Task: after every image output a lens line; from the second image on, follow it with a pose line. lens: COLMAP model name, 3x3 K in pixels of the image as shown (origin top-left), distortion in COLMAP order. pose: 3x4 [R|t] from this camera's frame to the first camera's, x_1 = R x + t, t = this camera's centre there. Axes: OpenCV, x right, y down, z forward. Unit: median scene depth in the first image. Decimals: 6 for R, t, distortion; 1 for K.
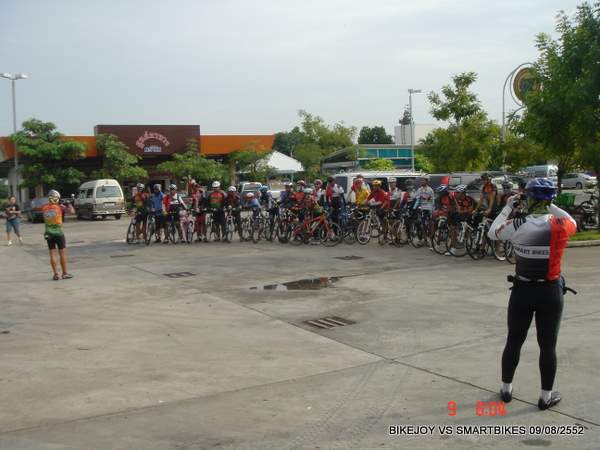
lens RADIAL K [[658.2, 0, 308.8], [0, 658.2, 225.6], [0, 0, 1]] dist [-0.194122, 0.145982]
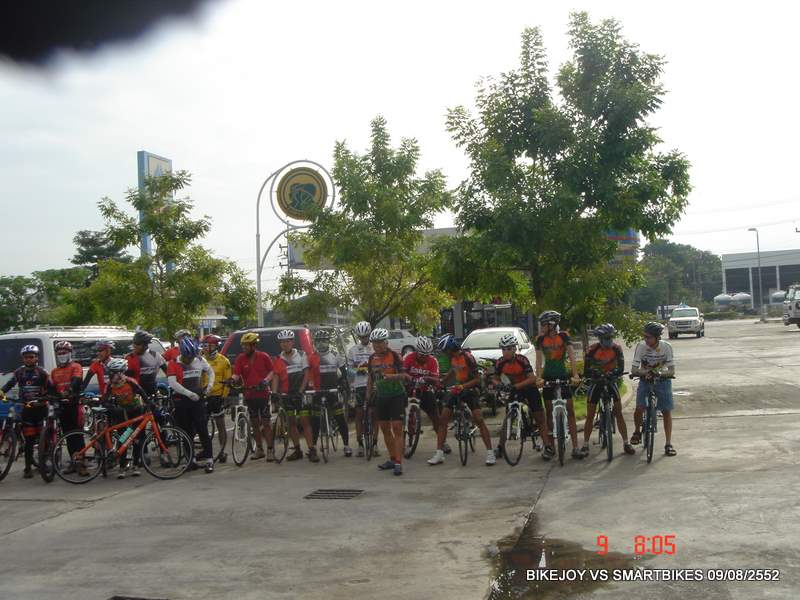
lens RADIAL K [[877.6, 0, 411.7], [0, 877.6, 300.9], [0, 0, 1]] dist [-0.194122, 0.145982]
pose [[0.687035, 0.018994, 0.726376, -0.219453], [0.079247, 0.991737, -0.100887, -0.013515], [-0.722290, 0.126876, 0.679853, 0.325067]]
